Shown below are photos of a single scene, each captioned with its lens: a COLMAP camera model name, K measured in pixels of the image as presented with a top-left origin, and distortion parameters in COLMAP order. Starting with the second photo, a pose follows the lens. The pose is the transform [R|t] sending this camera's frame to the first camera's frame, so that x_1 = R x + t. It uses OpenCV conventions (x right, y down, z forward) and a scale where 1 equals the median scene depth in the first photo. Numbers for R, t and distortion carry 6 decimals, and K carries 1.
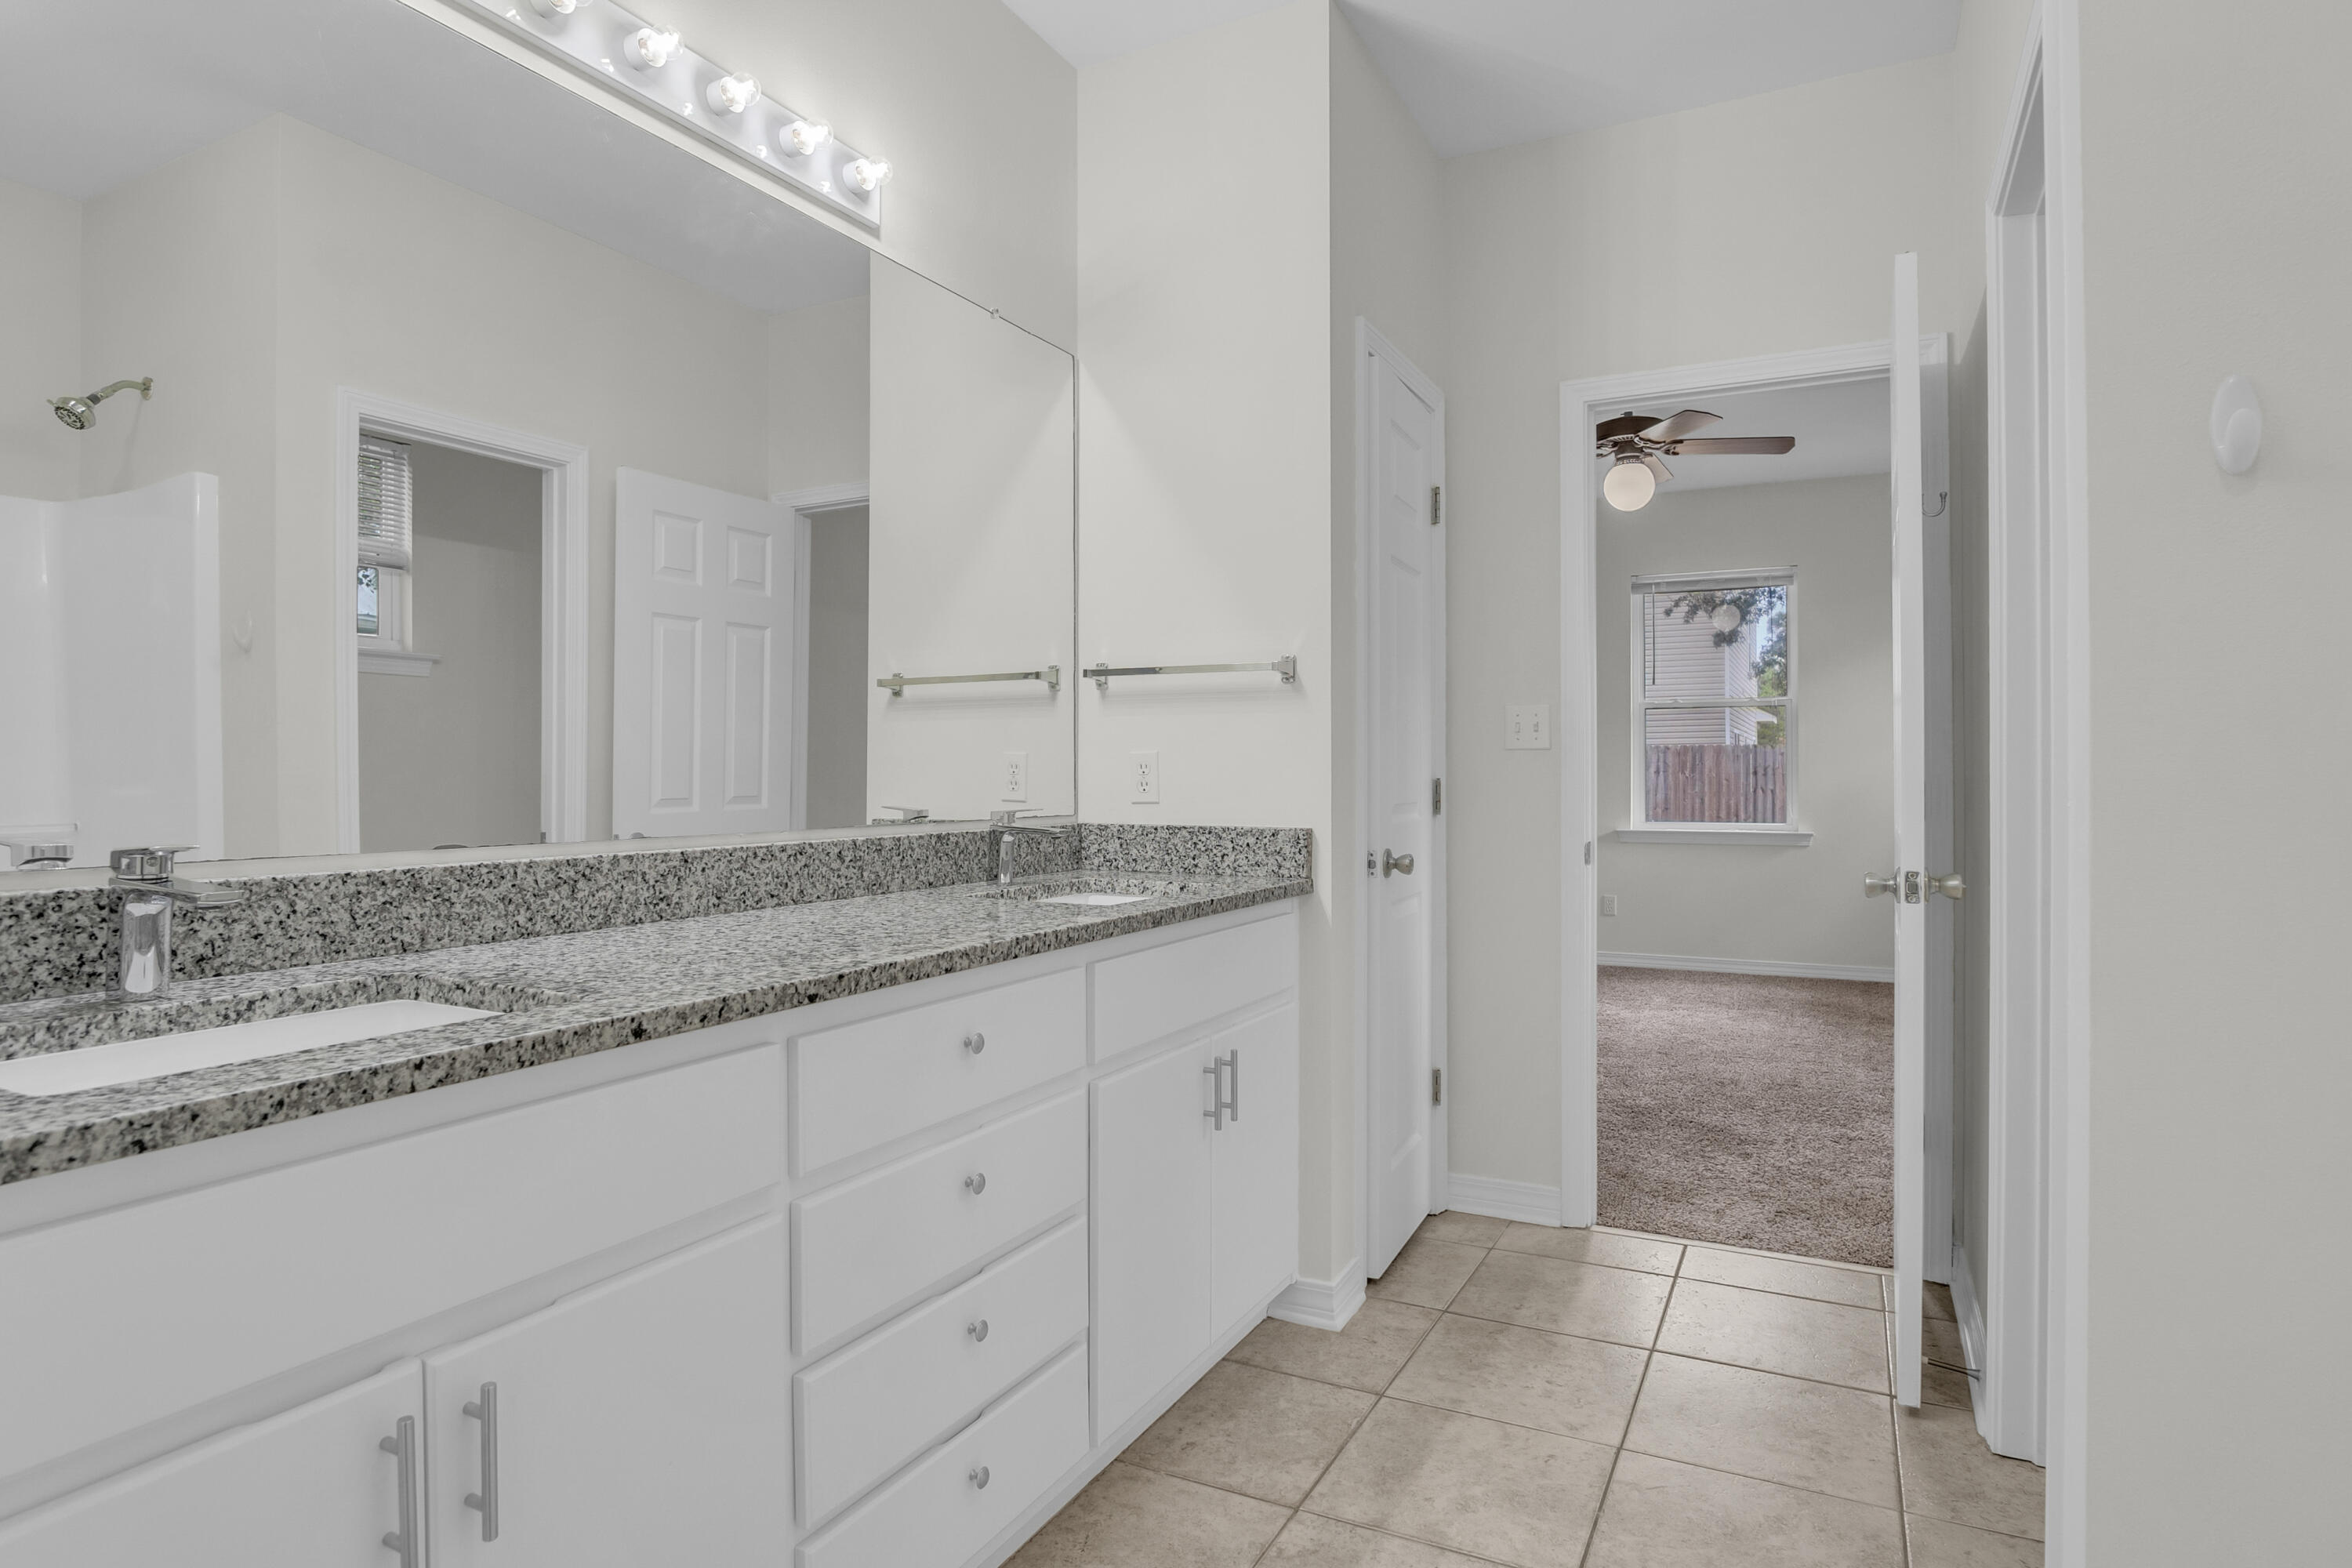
lens RADIAL K [[1270.0, 0, 1170.1], [0, 1270.0, 772.9], [0, 0, 1]] dist [-0.044245, 0.011757]
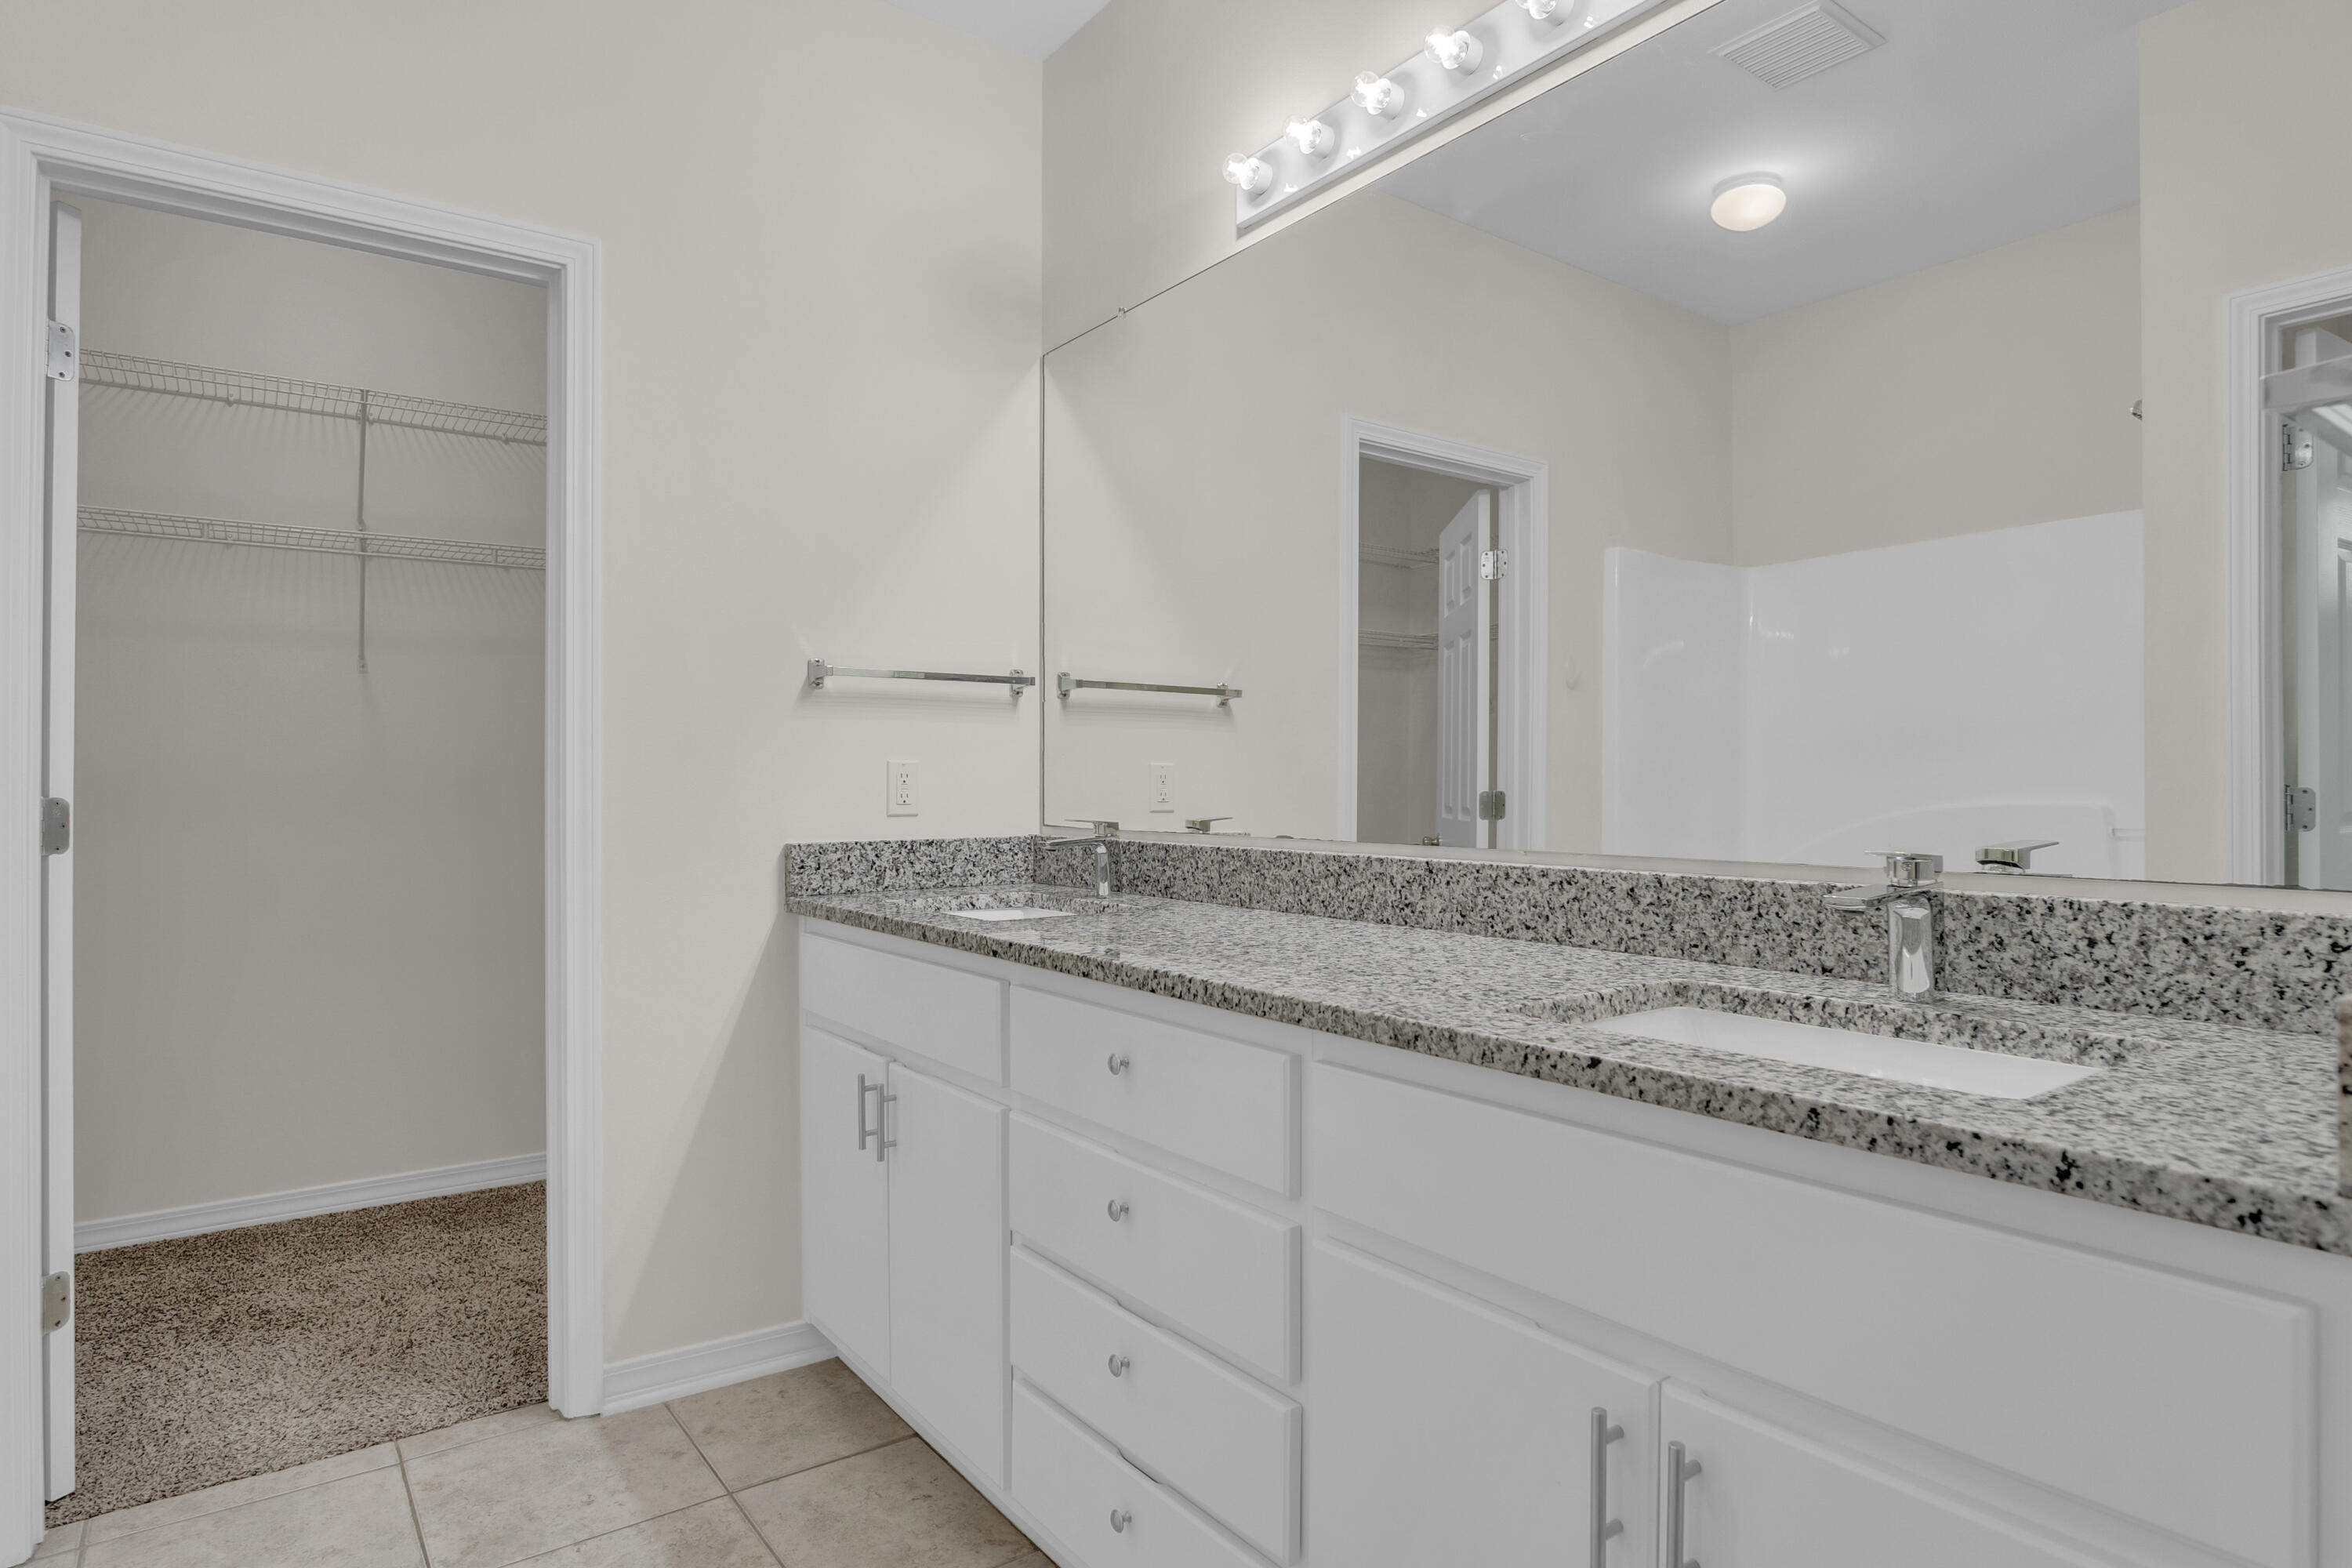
lens RADIAL K [[1270.0, 0, 1170.1], [0, 1270.0, 772.9], [0, 0, 1]] dist [-0.044245, 0.011757]
pose [[-0.422665, -0.006526, -0.906262, 0.599853], [0.000076, 0.999974, -0.007236, 0.000341], [0.906286, -0.003127, -0.422654, 1.237813]]
